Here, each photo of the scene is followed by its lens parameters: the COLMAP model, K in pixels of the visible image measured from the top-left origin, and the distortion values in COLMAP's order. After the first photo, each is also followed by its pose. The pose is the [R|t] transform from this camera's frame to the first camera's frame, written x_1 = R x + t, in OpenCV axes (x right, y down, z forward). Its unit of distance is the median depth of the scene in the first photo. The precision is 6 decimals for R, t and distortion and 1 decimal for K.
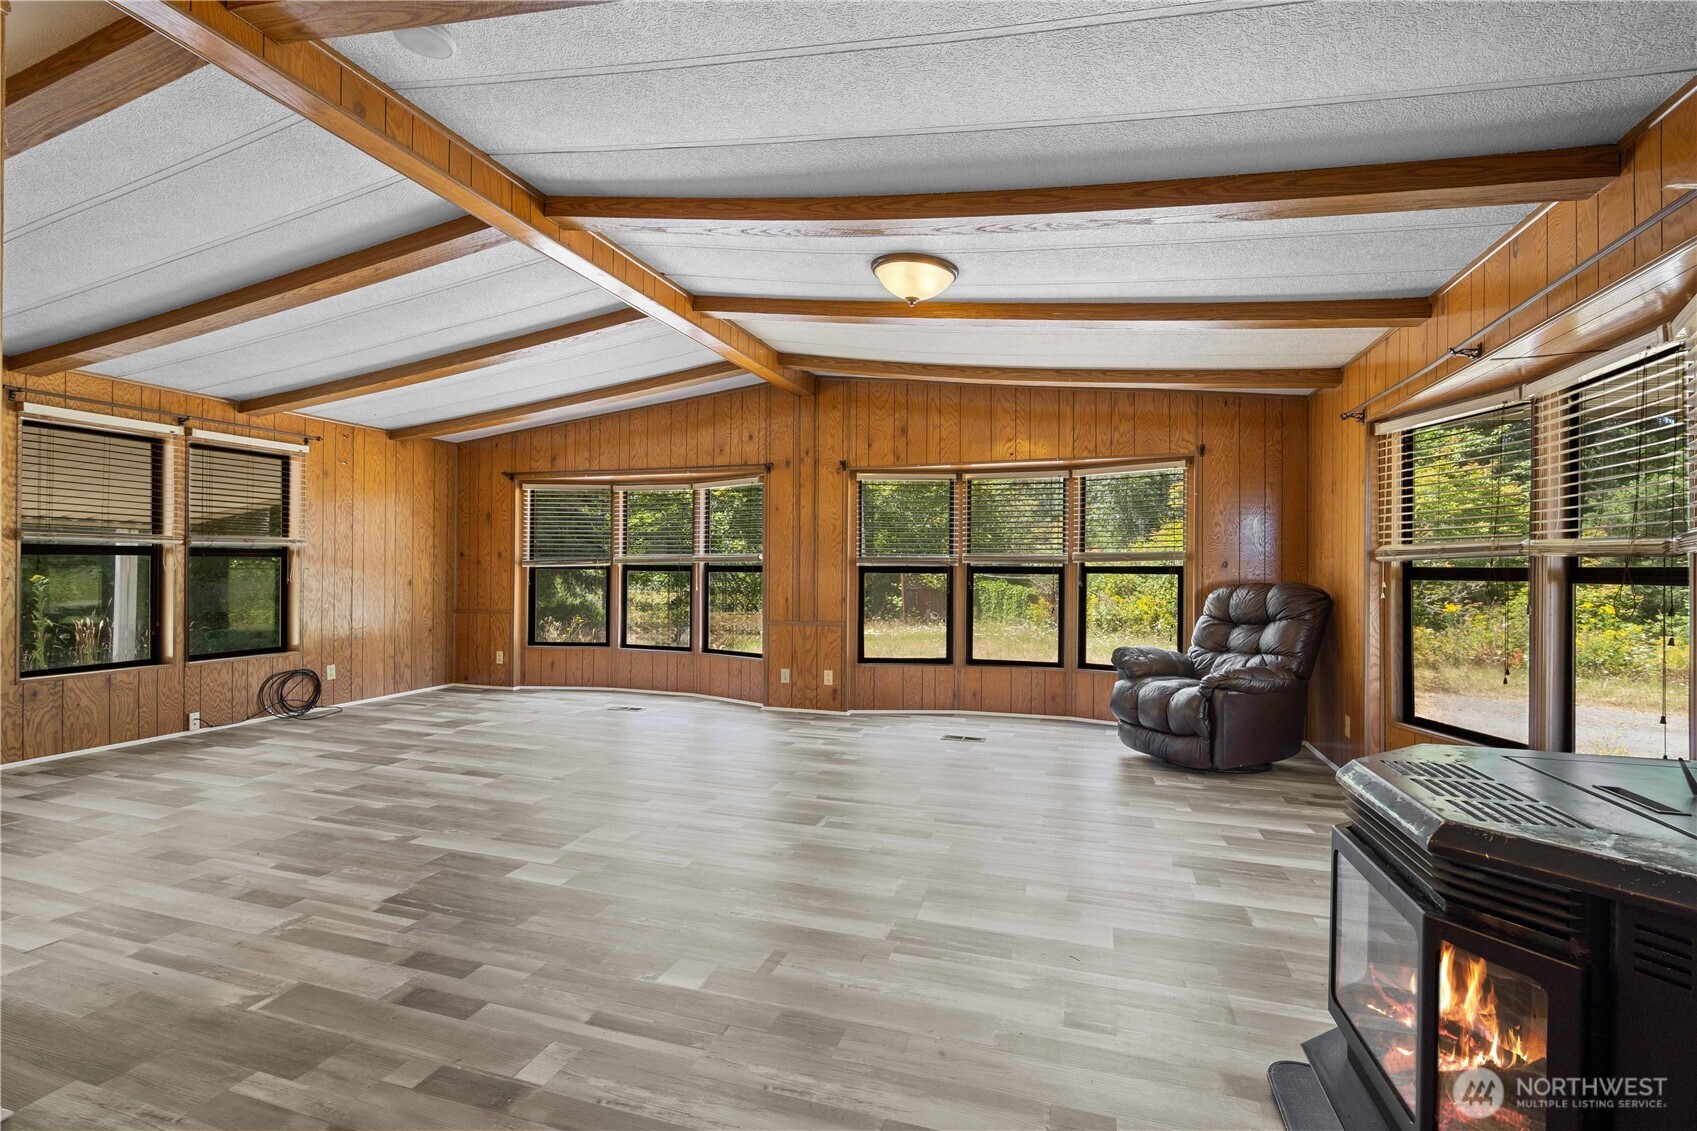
lens RADIAL K [[776.4, 0, 839.7], [0, 776.4, 565.4], [0, 0, 1]] dist [-0.000336, 0.000669]
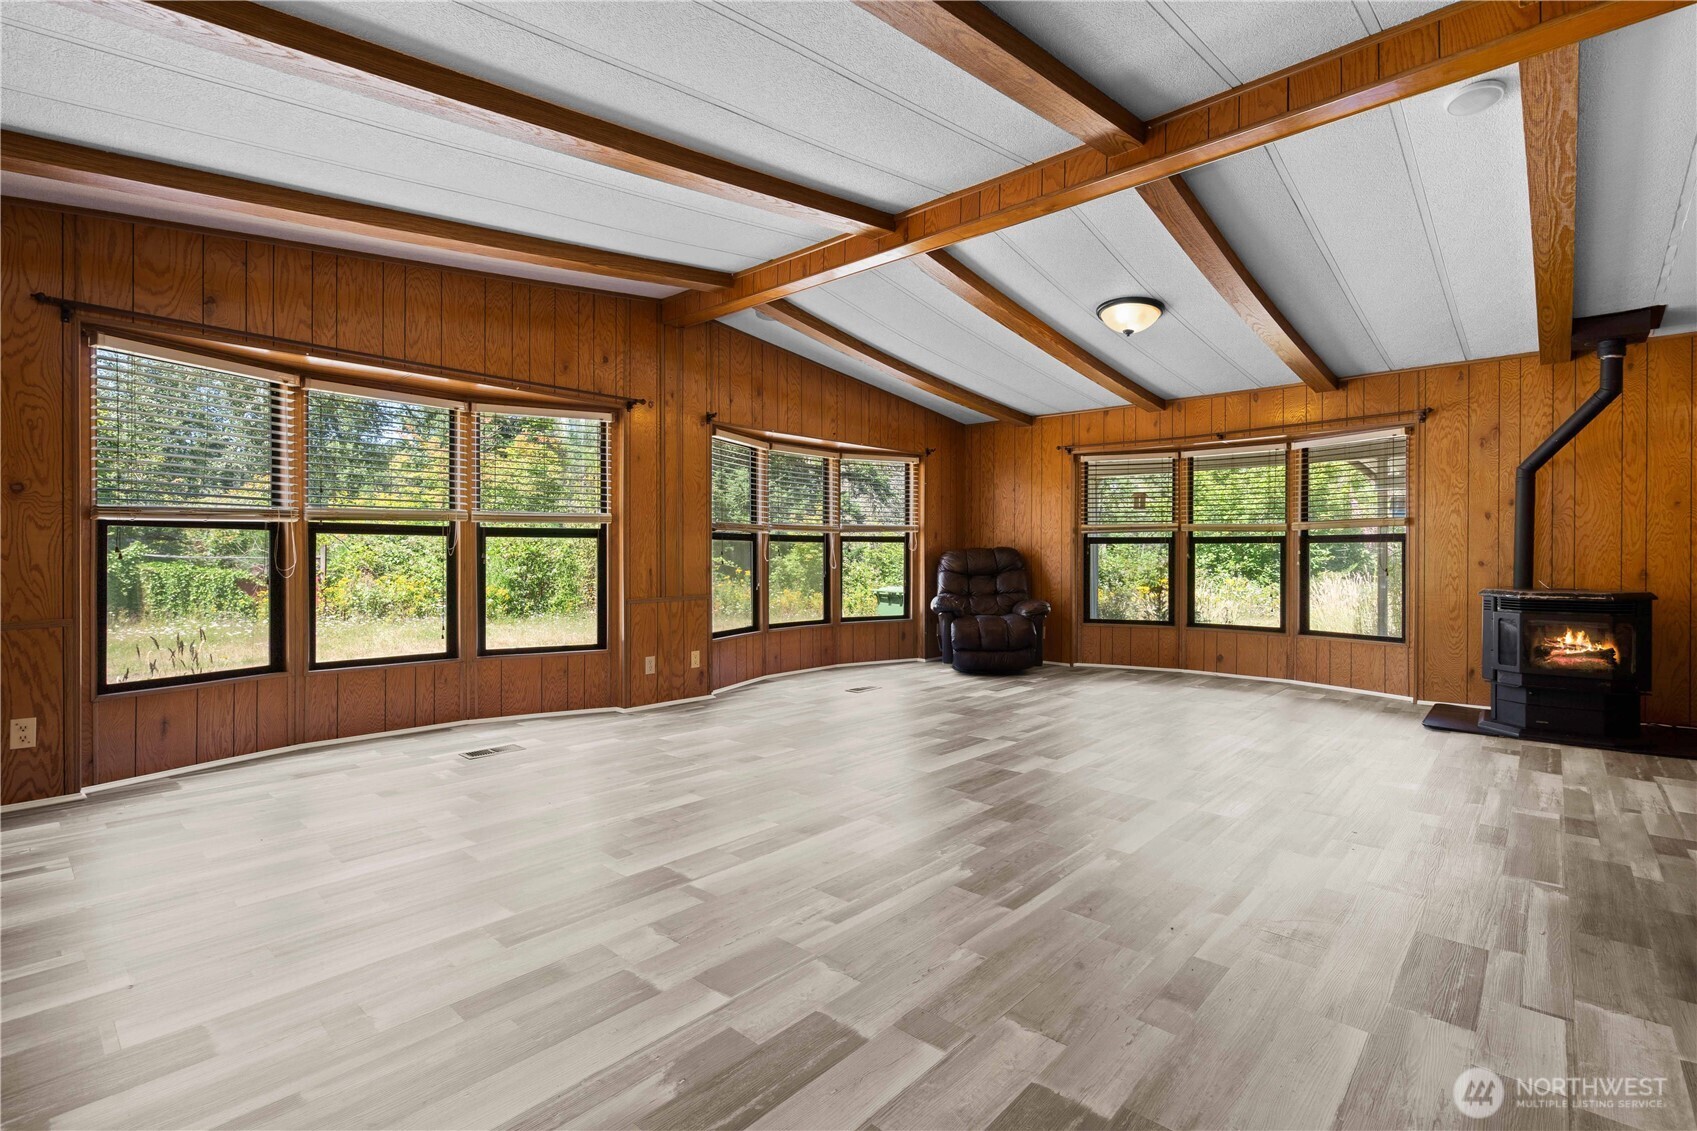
lens RADIAL K [[776.4, 0, 839.7], [0, 776.4, 565.4], [0, 0, 1]] dist [-0.000336, 0.000669]
pose [[0.411553, -0.018615, 0.911196, -1.085709], [-0.002378, 0.999766, 0.021499, 0.029305], [-0.911383, -0.011015, 0.411412, 0.725108]]
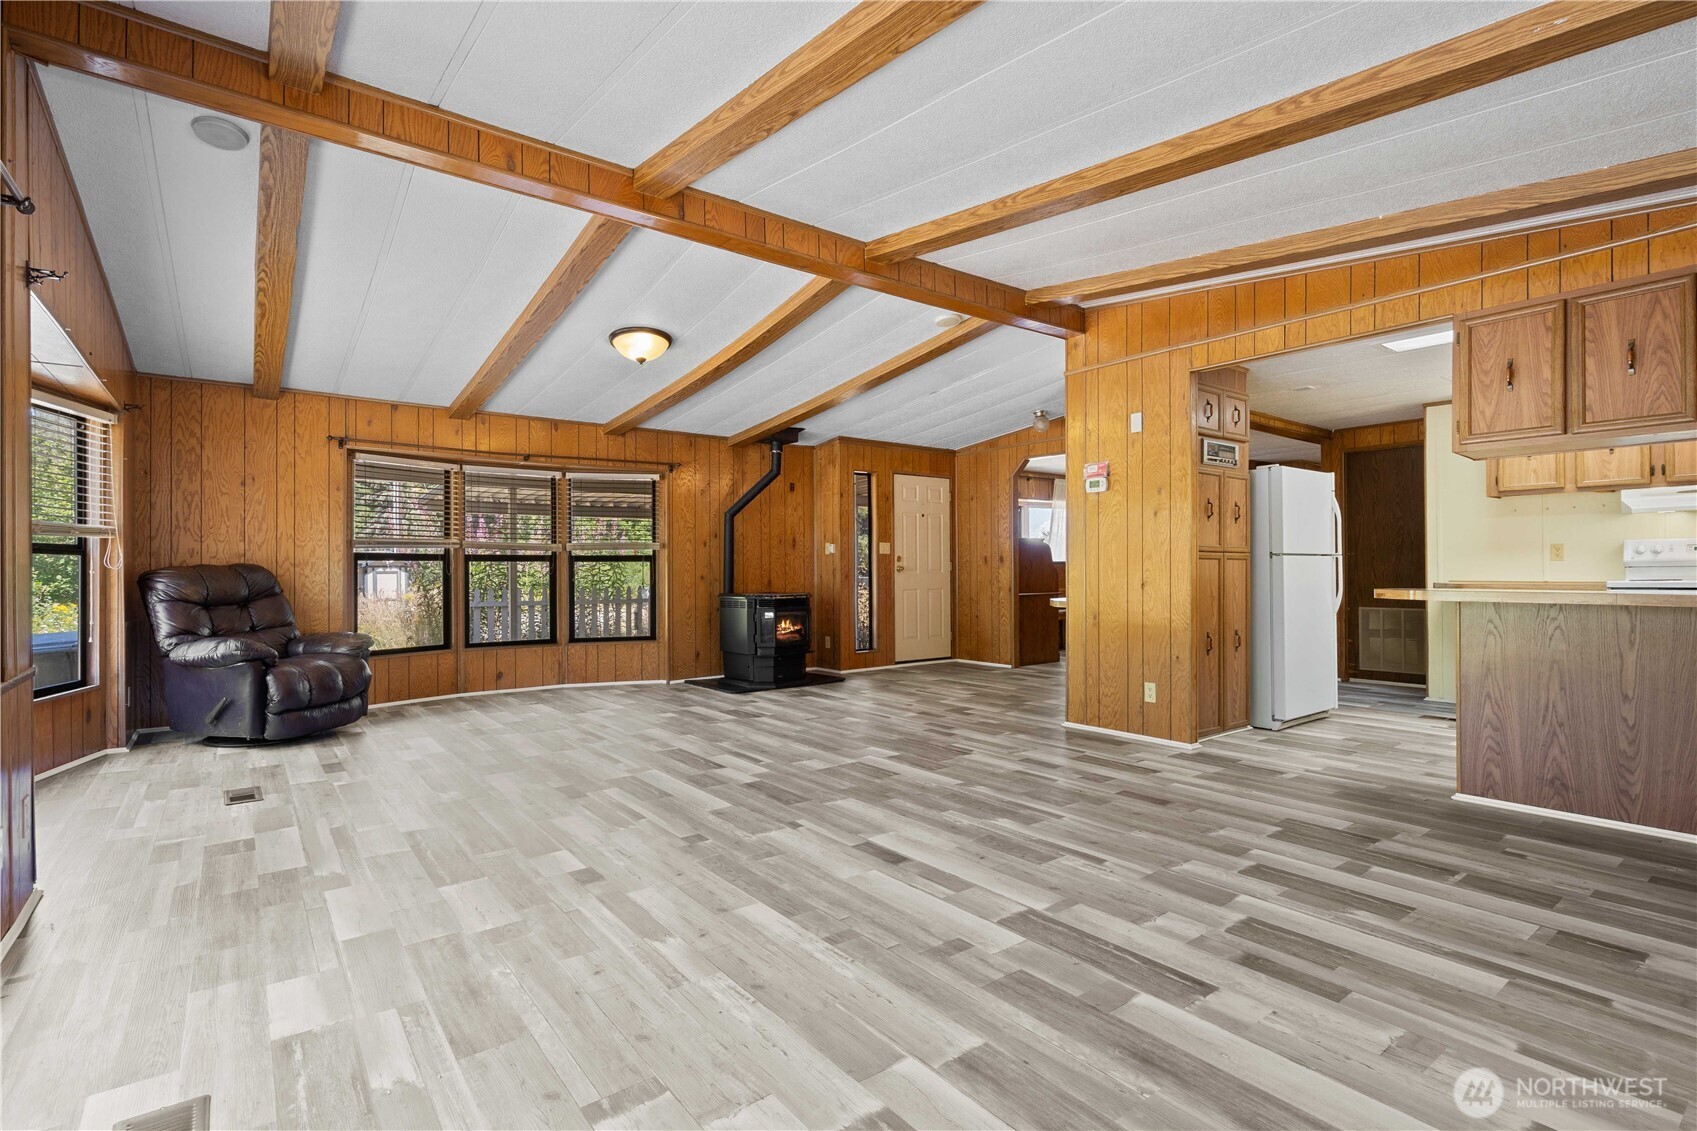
lens RADIAL K [[799.4, 0, 828.5], [0, 799.4, 569.6], [0, 0, 1]] dist [-0.002145, 0.000267]
pose [[-0.815280, -0.002325, 0.579062, -0.828557], [-0.002272, 0.999997, 0.000817, 0.030648], [-0.579063, -0.000649, -0.815283, 1.601602]]
